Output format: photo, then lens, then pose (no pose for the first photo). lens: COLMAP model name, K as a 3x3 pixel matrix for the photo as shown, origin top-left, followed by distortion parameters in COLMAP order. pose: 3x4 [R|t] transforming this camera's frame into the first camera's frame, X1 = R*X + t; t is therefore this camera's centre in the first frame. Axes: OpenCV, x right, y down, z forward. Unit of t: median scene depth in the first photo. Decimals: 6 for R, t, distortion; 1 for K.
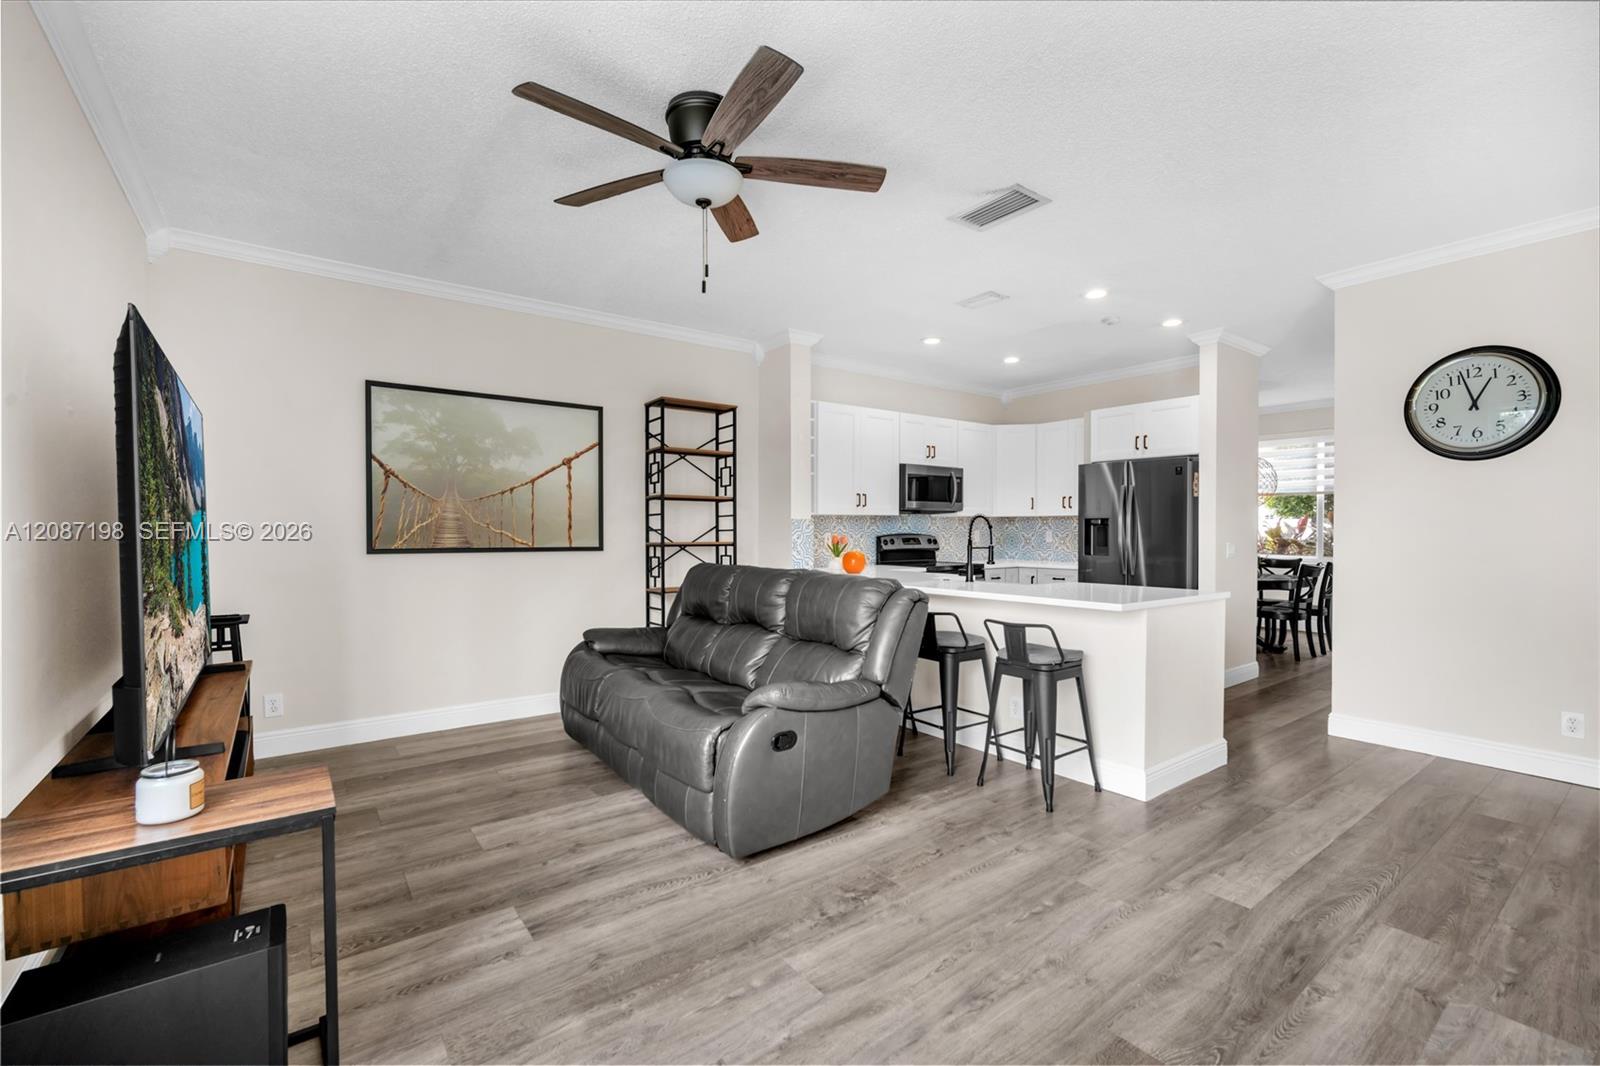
lens RADIAL K [[701.0, 0, 797.4], [0, 701.0, 530.9], [0, 0, 1]] dist [0.000025, 0.000201]
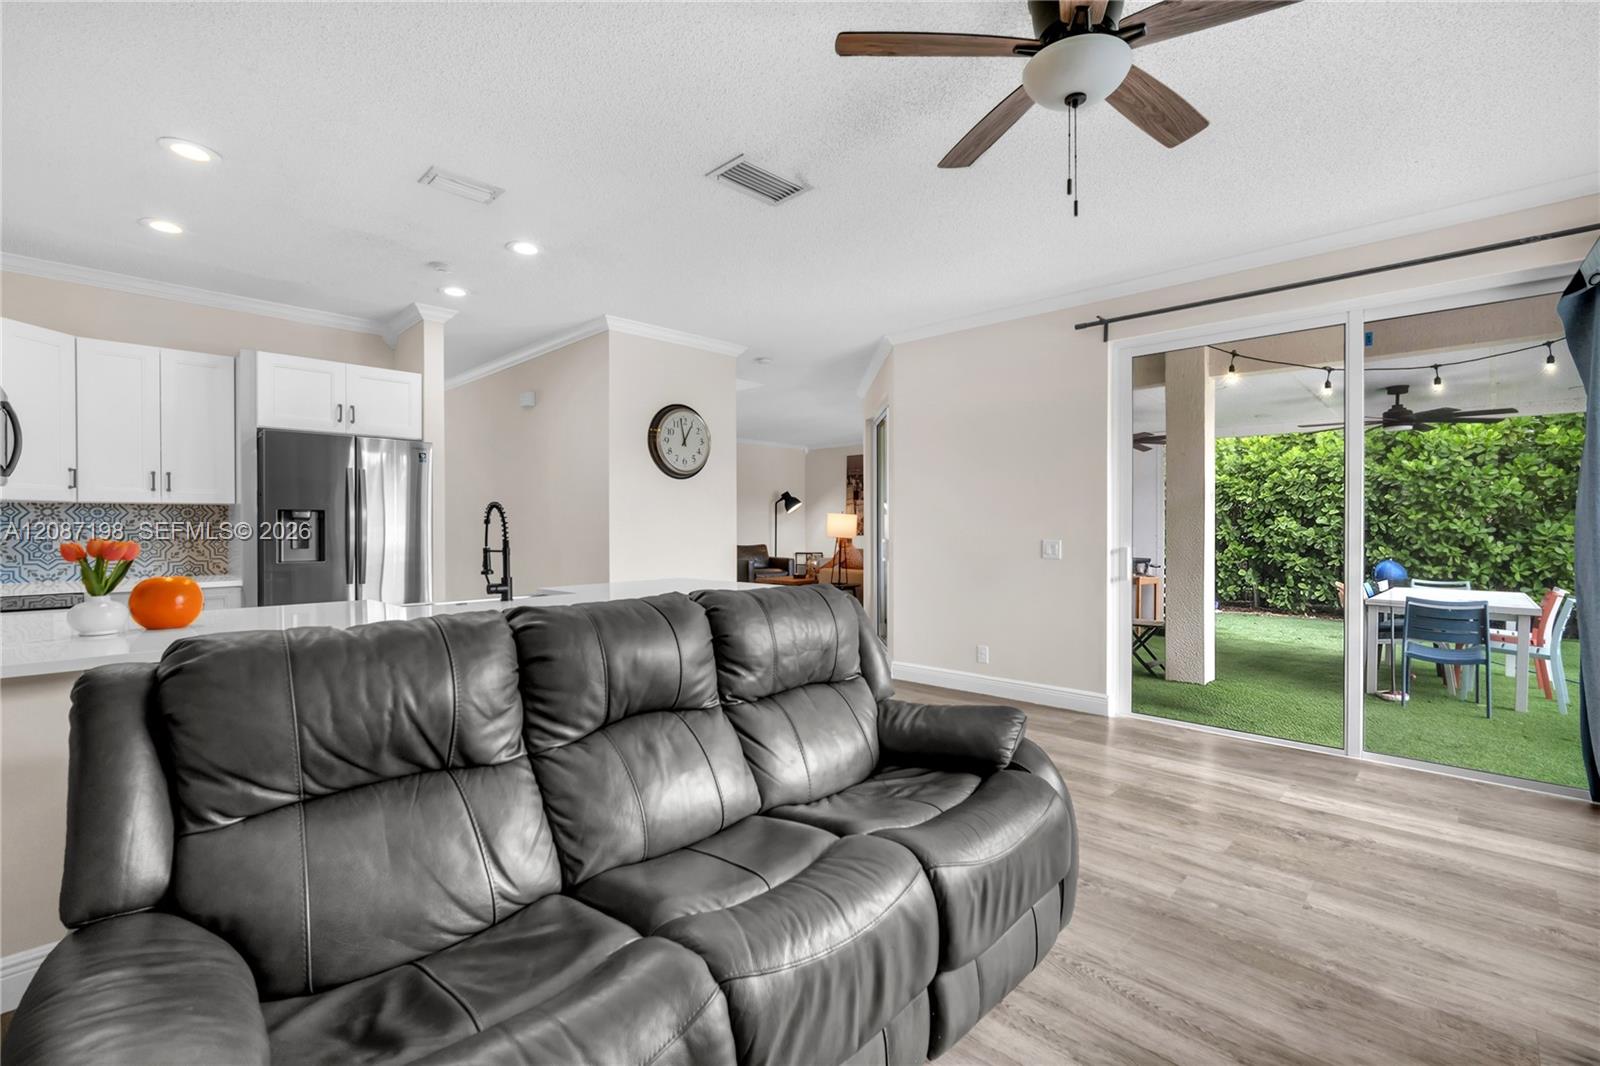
lens RADIAL K [[717.7, 0, 805.6], [0, 717.7, 521.1], [0, 0, 1]] dist [-0.000115, 0.000062]
pose [[-0.182806, 0.006111, 0.983130, -0.680812], [0.006531, 0.999966, -0.005001, -0.000081], [-0.983127, 0.005507, -0.182840, 1.144665]]
